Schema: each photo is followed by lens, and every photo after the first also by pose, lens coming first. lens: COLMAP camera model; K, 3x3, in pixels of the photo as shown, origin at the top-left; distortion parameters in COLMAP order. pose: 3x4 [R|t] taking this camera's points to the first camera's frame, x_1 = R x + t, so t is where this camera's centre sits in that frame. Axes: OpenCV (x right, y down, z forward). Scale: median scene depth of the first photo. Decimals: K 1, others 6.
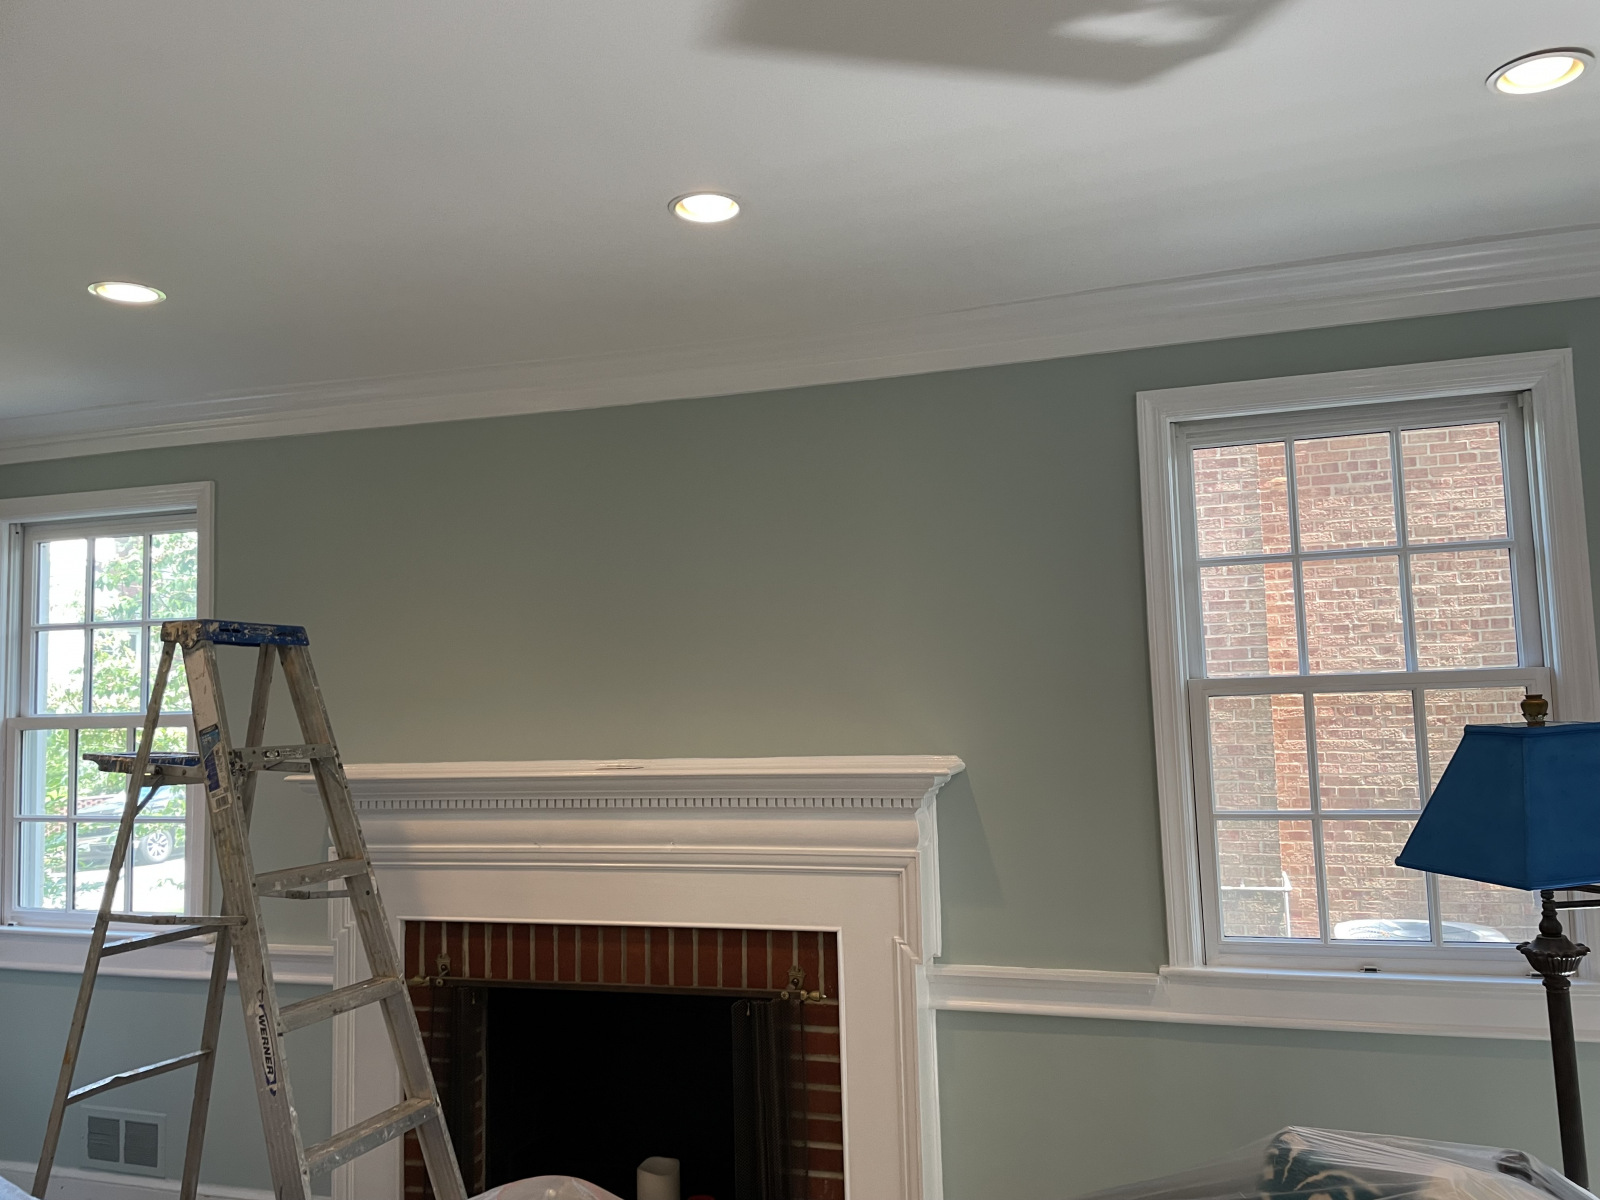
lens RADIAL K [[1224.2, 0, 800.0], [0, 1224.2, 600.0], [0, 0, 1]] dist [0.047073, -0.056164]
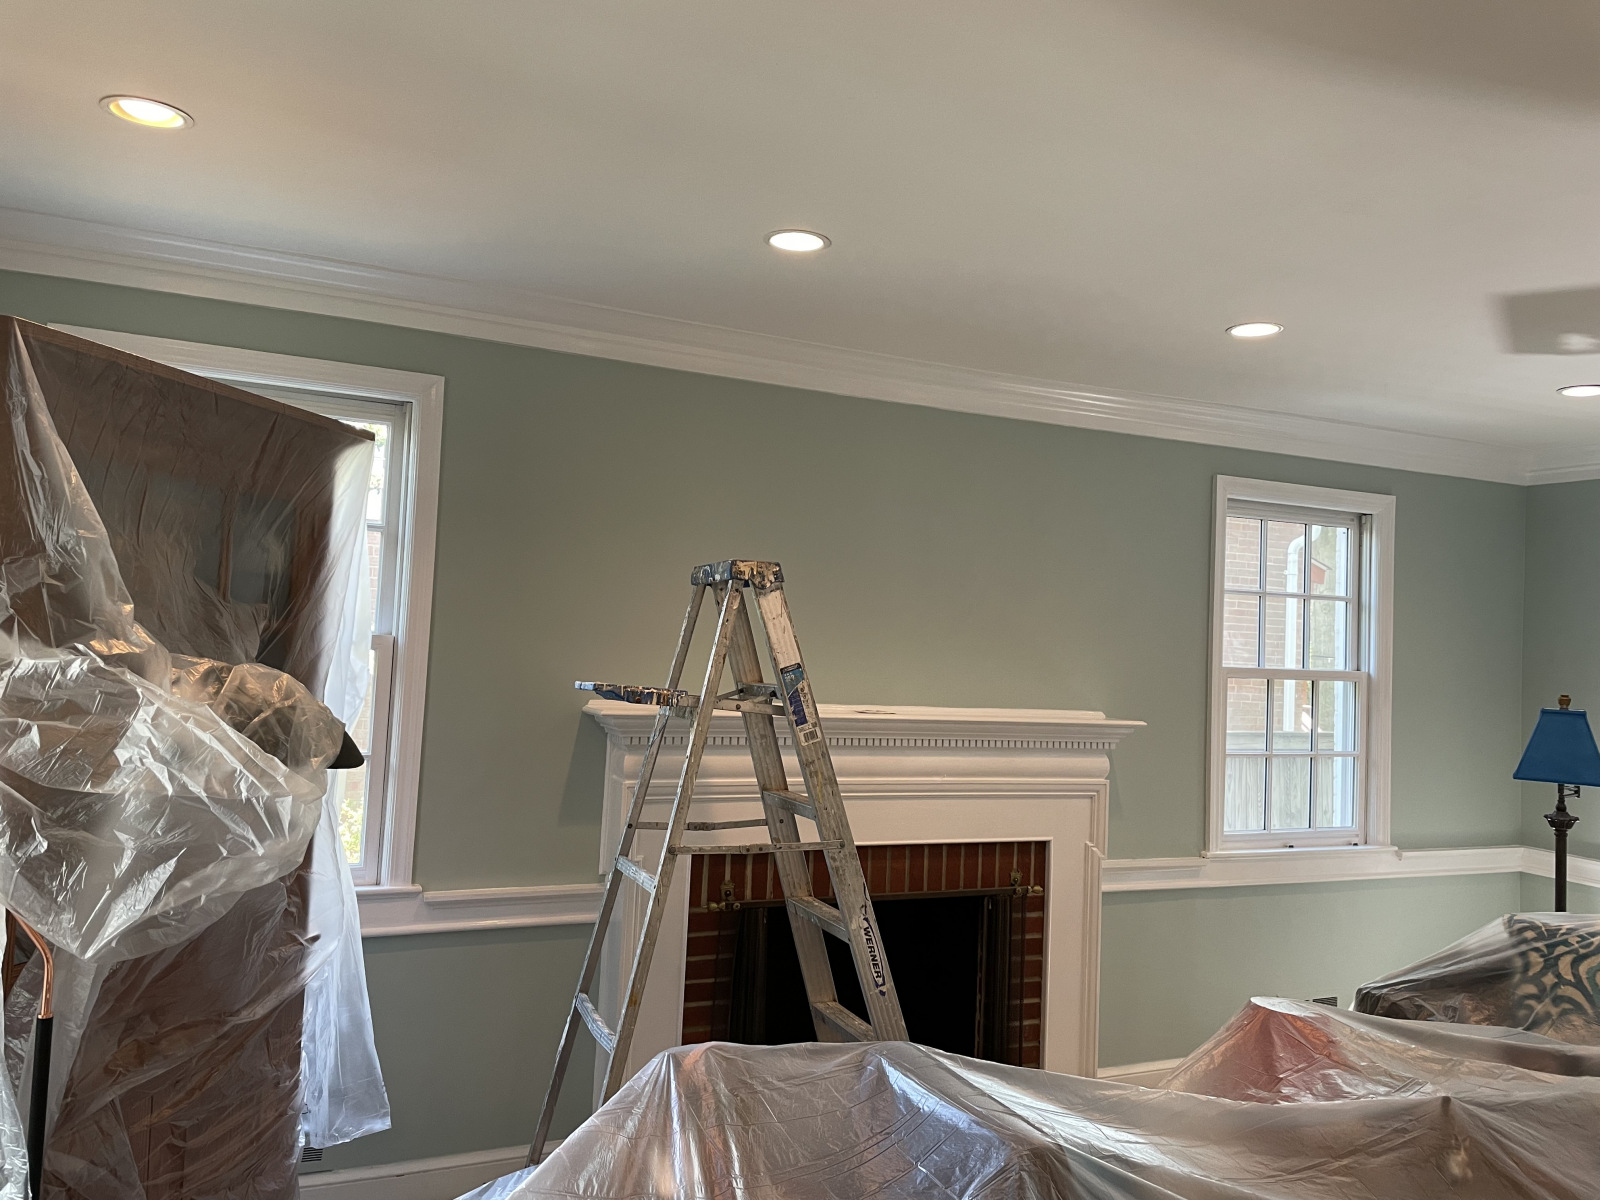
lens RADIAL K [[1152.4, 0, 796.6], [0, 1152.4, 578.5], [0, 0, 1]] dist [0.004391, -0.004537]
pose [[0.773507, 0.100014, 0.625847, -1.031619], [-0.107938, 0.993833, -0.025416, 0.049912], [-0.624529, -0.047893, 0.779531, 0.215124]]
